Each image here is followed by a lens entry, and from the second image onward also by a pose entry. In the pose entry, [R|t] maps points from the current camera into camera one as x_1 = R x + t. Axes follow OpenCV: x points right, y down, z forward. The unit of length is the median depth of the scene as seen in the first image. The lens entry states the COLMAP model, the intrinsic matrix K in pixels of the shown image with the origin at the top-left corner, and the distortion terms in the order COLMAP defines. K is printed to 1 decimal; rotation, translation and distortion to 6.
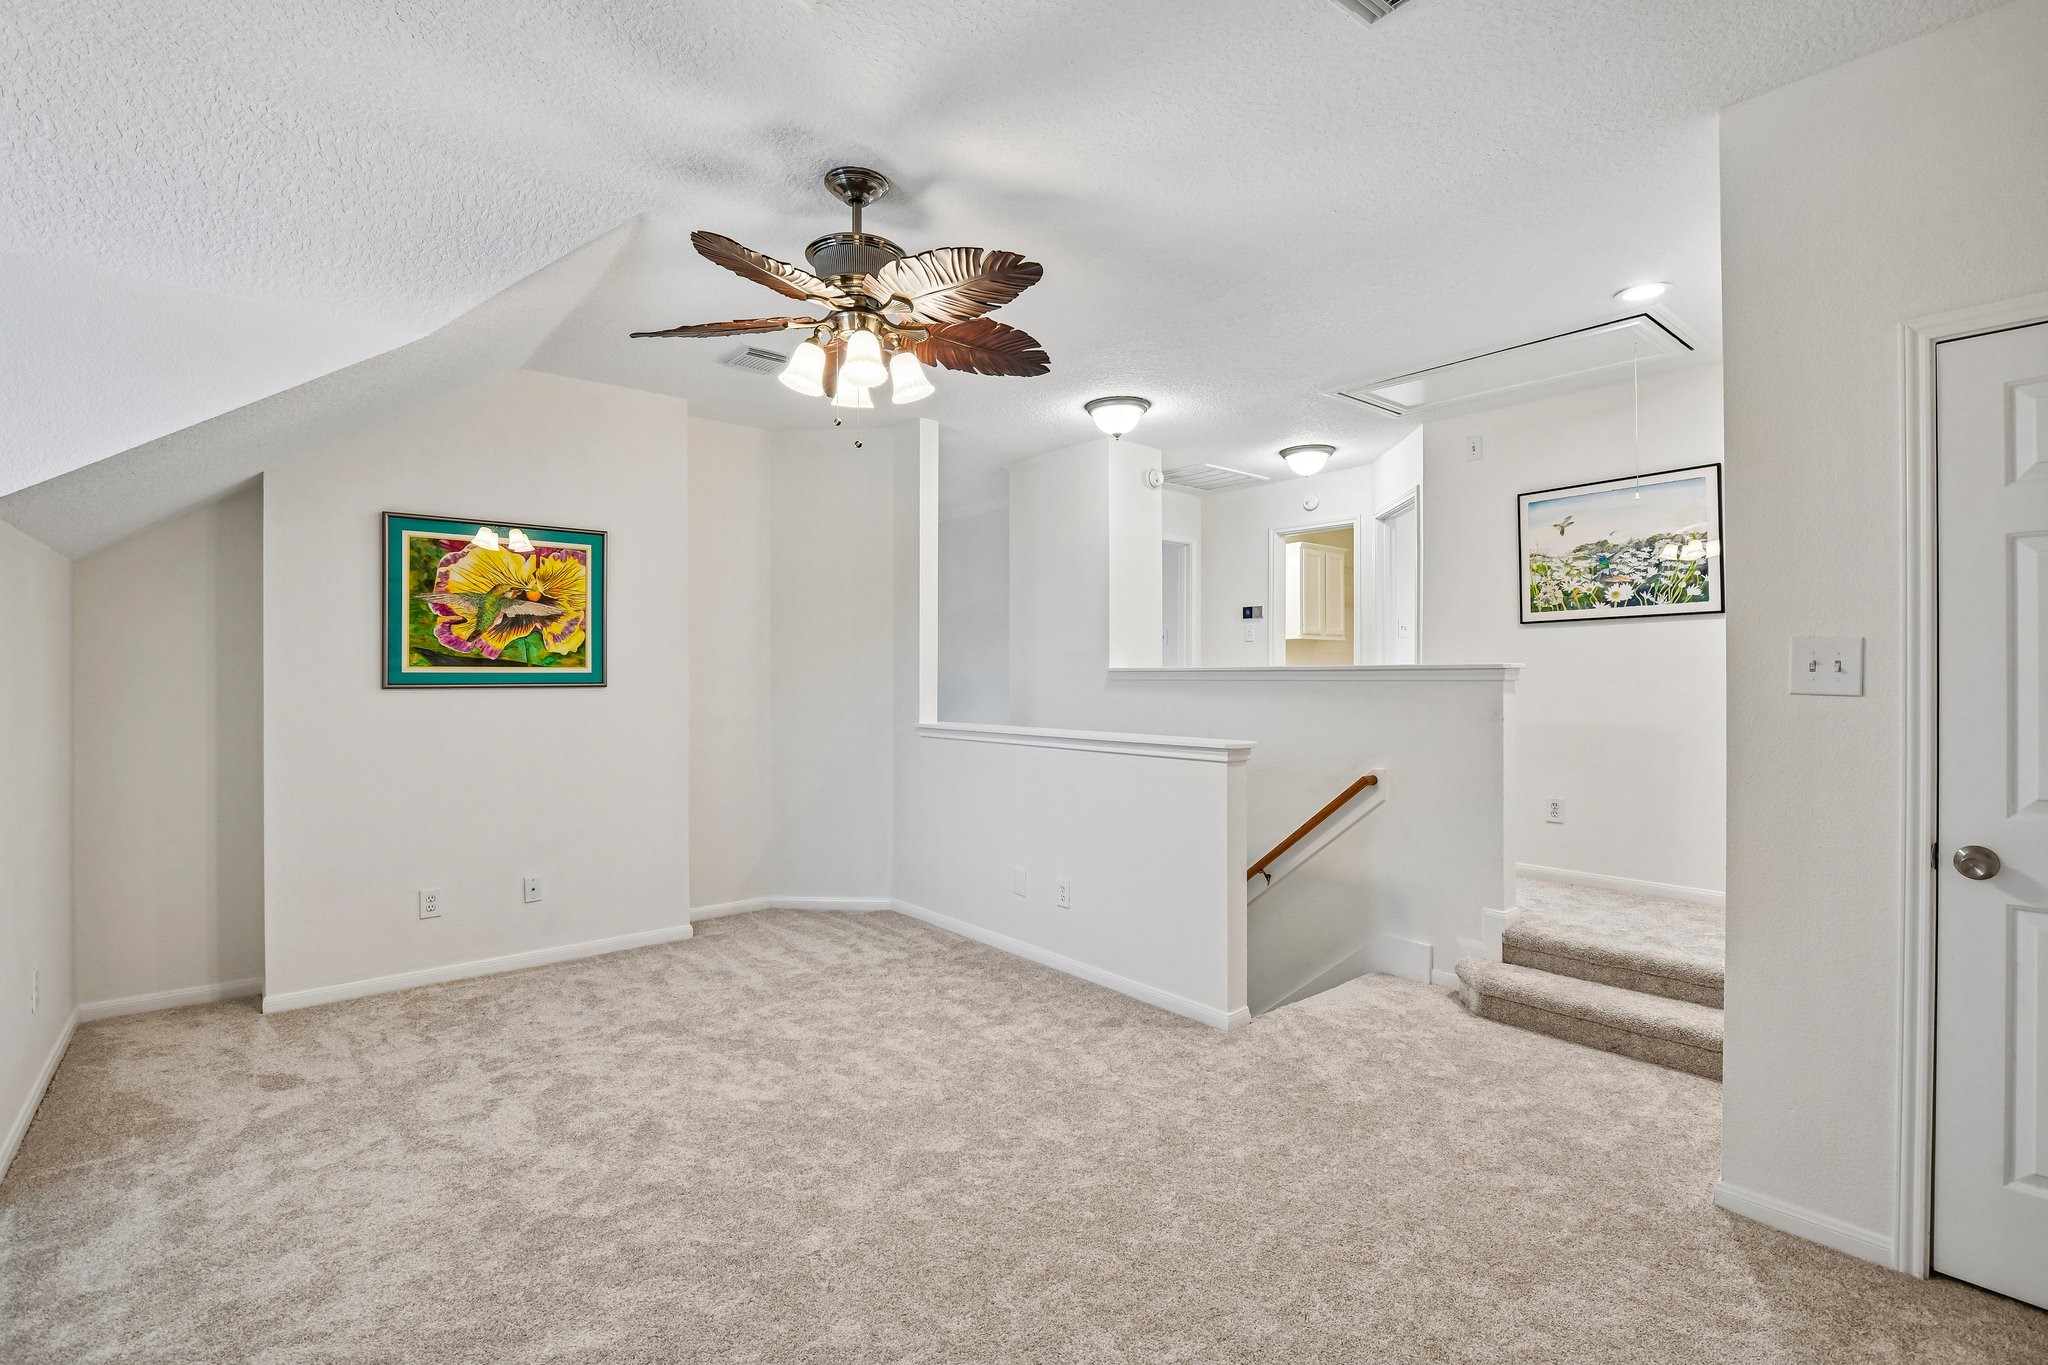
lens RADIAL K [[925.6, 0, 1021.6], [0, 925.6, 665.2], [0, 0, 1]] dist [0.005269, -0.004797]
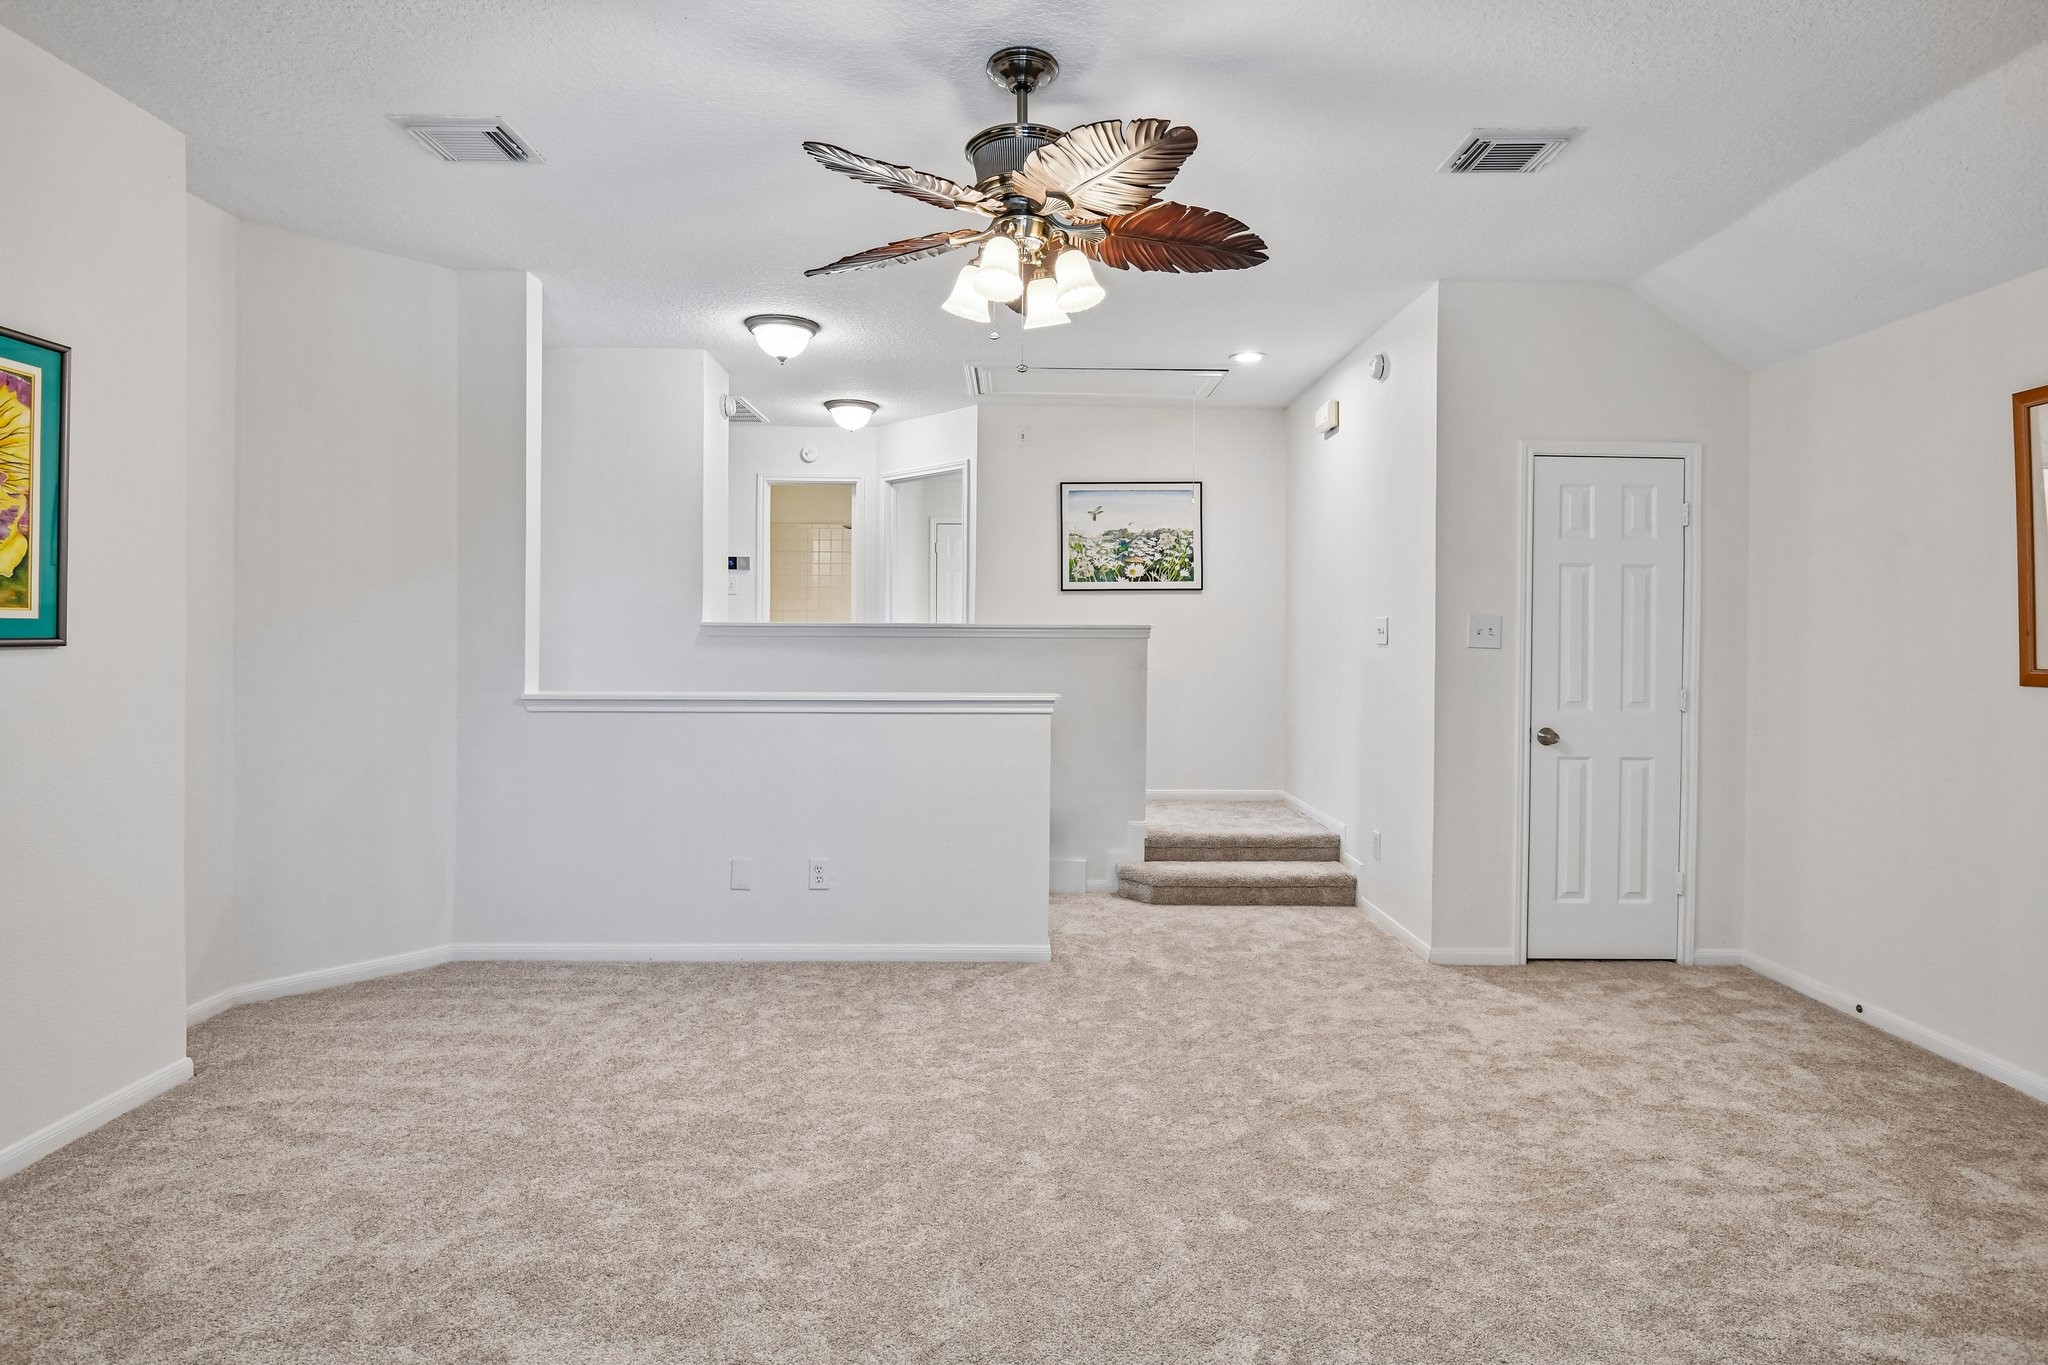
lens RADIAL K [[1007.8, 0, 999.5], [0, 1007.8, 664.1], [0, 0, 1]] dist [0.023885, -0.021797]
pose [[0.644559, -0.017137, 0.764363, -0.579036], [-0.016721, 0.999194, 0.036502, 0.004164], [-0.764372, -0.036309, 0.643752, 0.243318]]
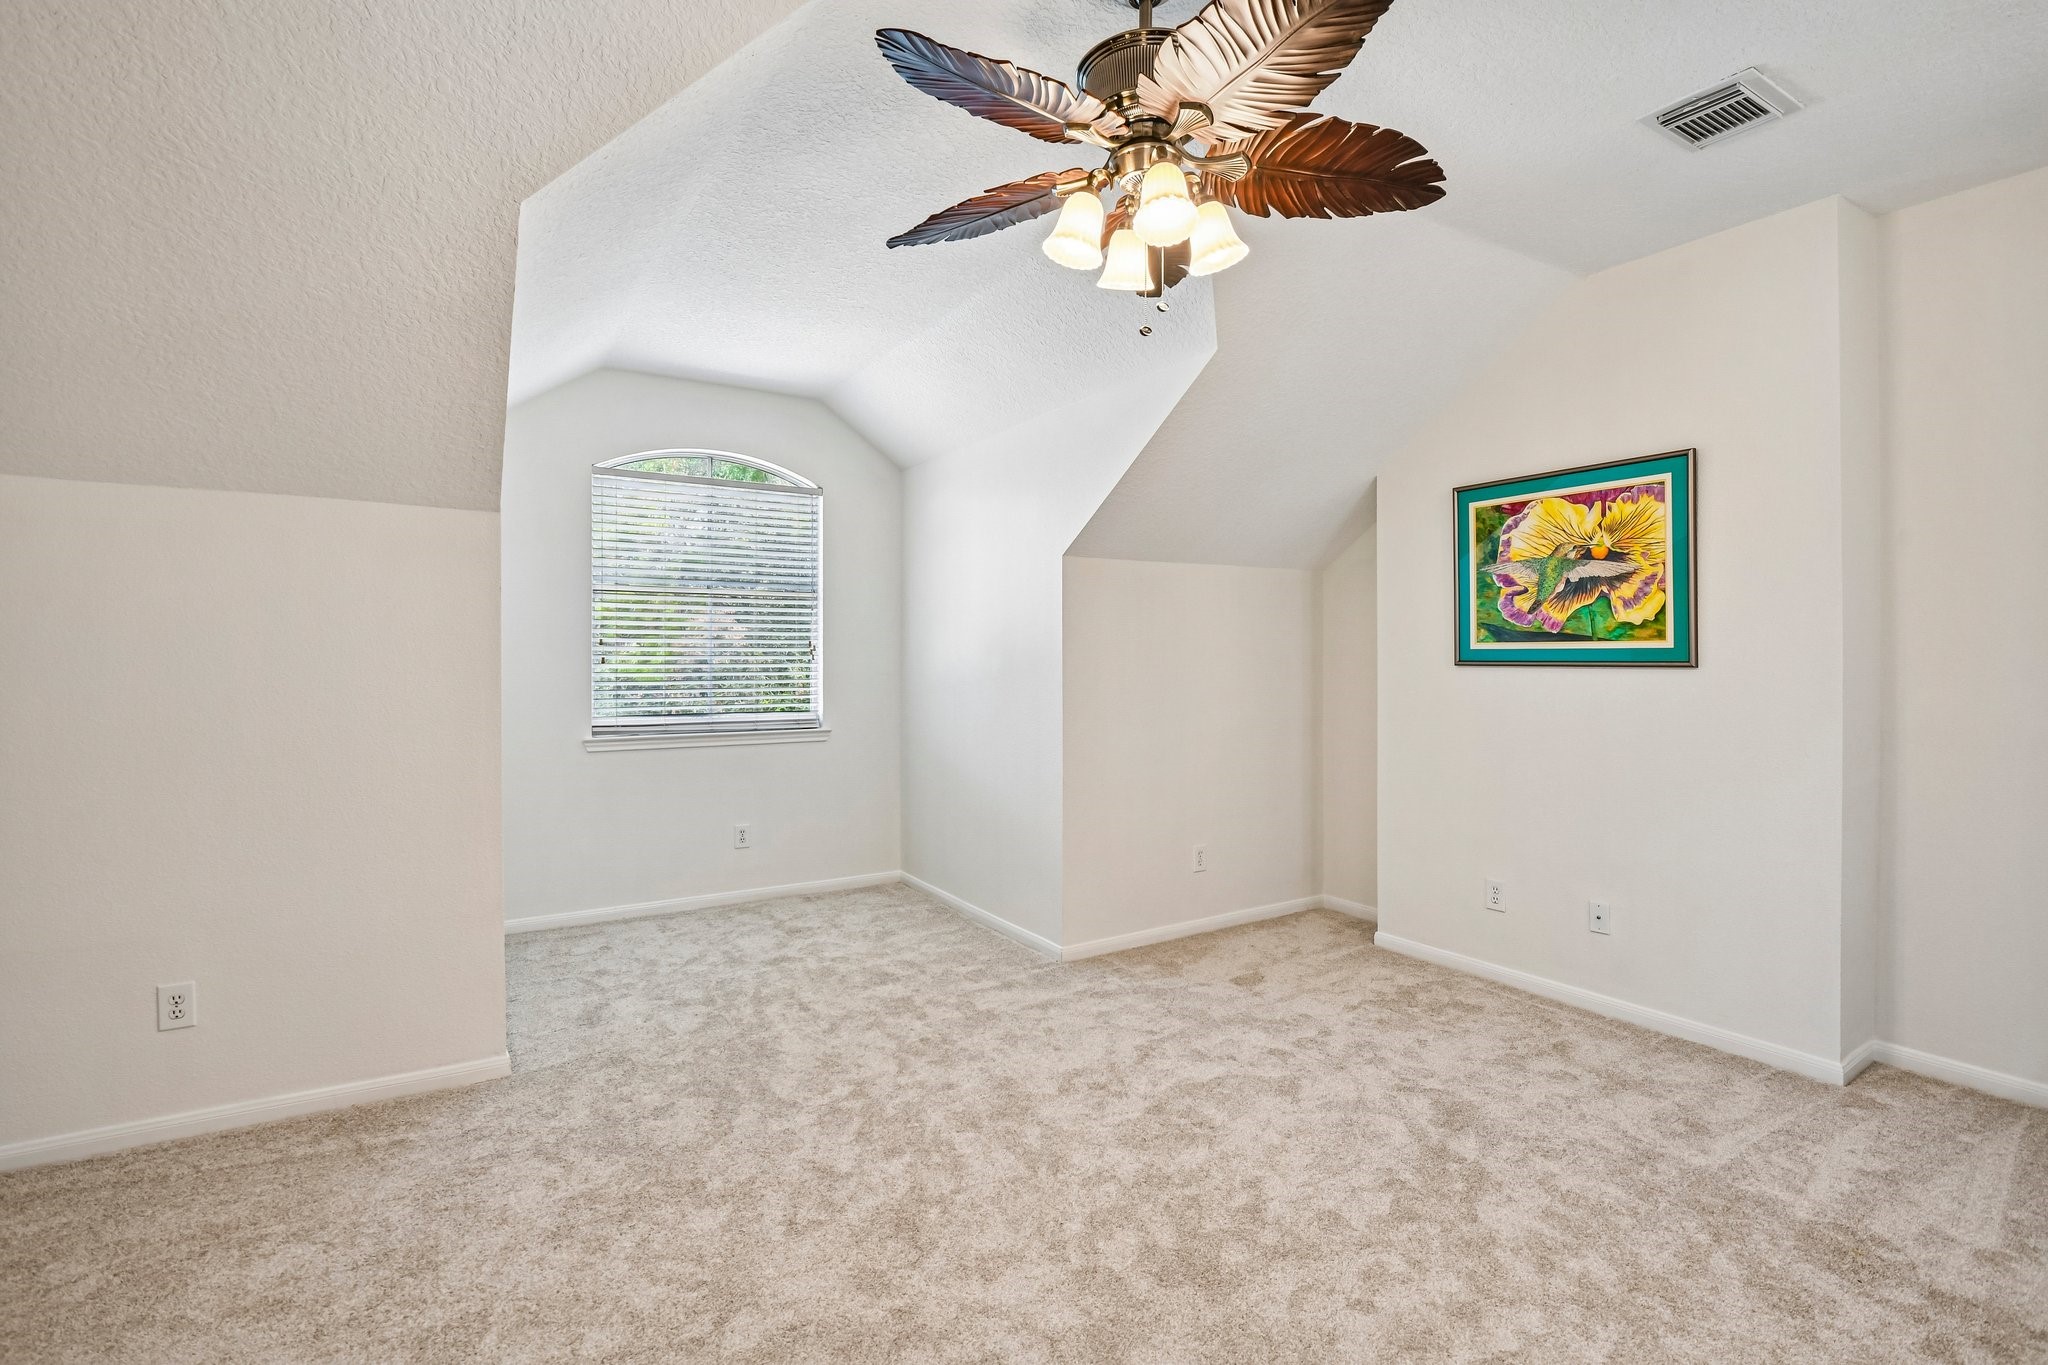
lens RADIAL K [[973.6, 0, 1070.5], [0, 973.6, 659.2], [0, 0, 1]] dist [0.000008, -0.000552]
pose [[-0.113038, 0.001619, -0.993589, 0.367585], [0.009296, 0.999957, 0.000572, 0.012979], [0.993547, -0.009172, -0.113048, 0.647406]]
